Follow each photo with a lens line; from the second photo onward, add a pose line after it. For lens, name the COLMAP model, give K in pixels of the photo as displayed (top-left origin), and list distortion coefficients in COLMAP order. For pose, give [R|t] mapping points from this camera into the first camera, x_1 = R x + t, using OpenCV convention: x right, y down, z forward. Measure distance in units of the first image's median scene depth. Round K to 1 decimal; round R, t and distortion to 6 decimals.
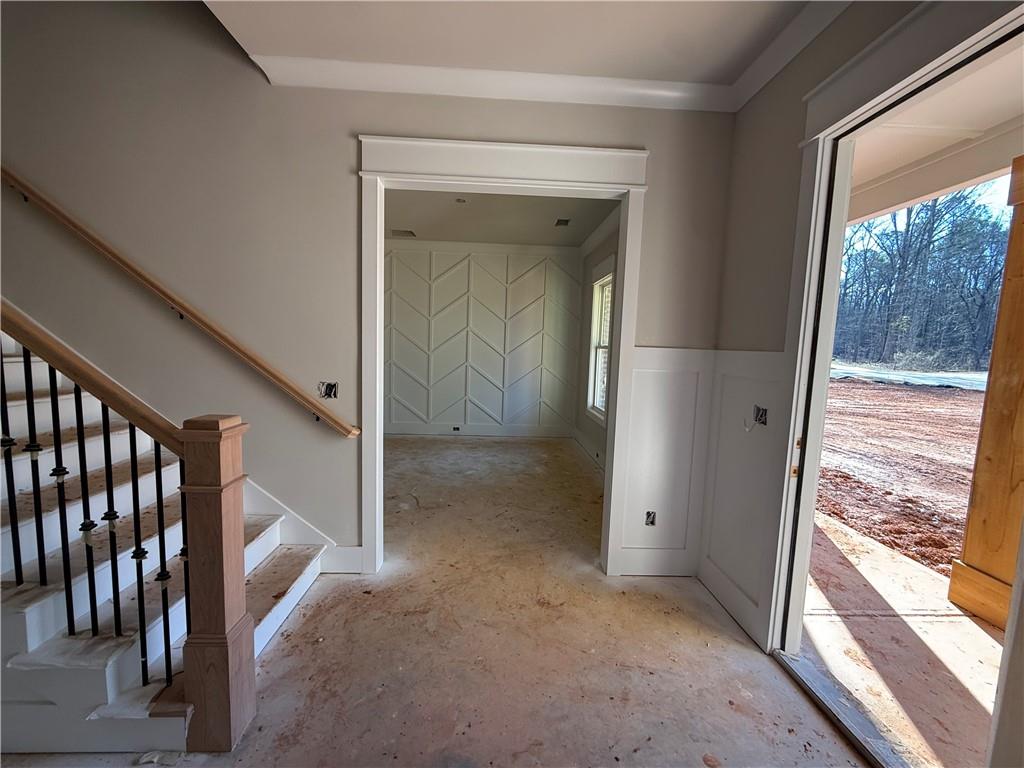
lens RADIAL K [[405.9, 0, 511.1], [0, 405.9, 382.2], [0, 0, 1]] dist [-0.001310, -0.000160]
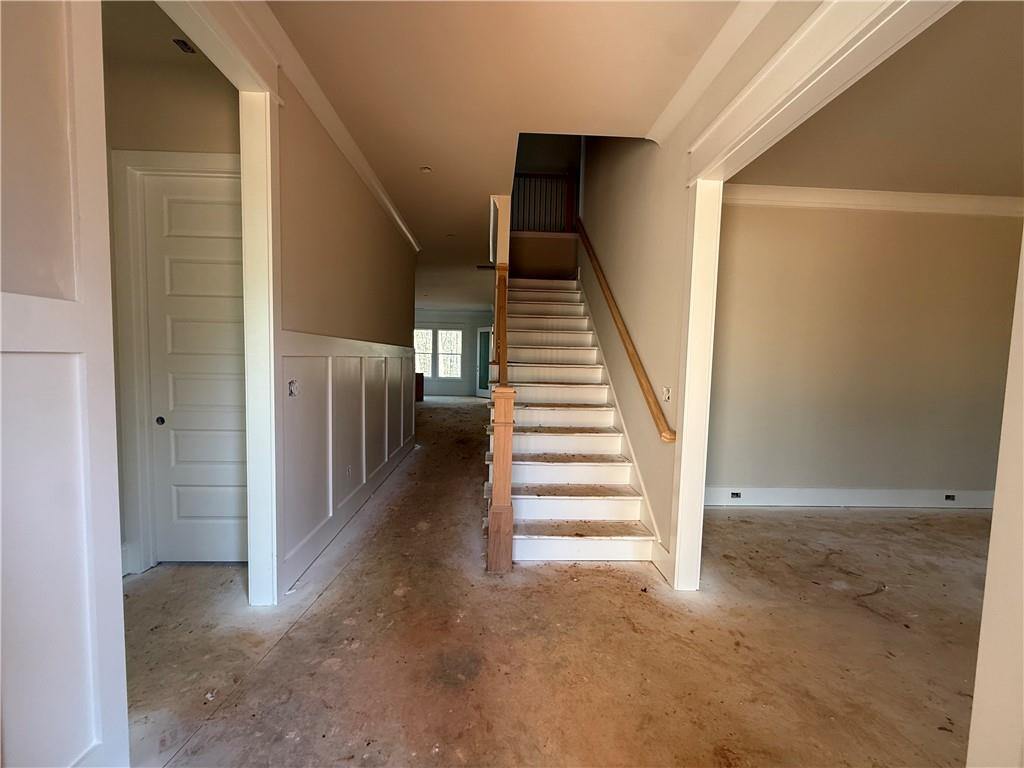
lens RADIAL K [[405.9, 0, 508.0], [0, 405.9, 383.1], [0, 0, 1]] dist [-0.001310, -0.000160]
pose [[0.001611, 0.030011, -0.999548, 0.678524], [-0.118680, 0.992491, 0.029608, 0.008665], [0.992931, 0.118578, 0.005161, 0.614014]]
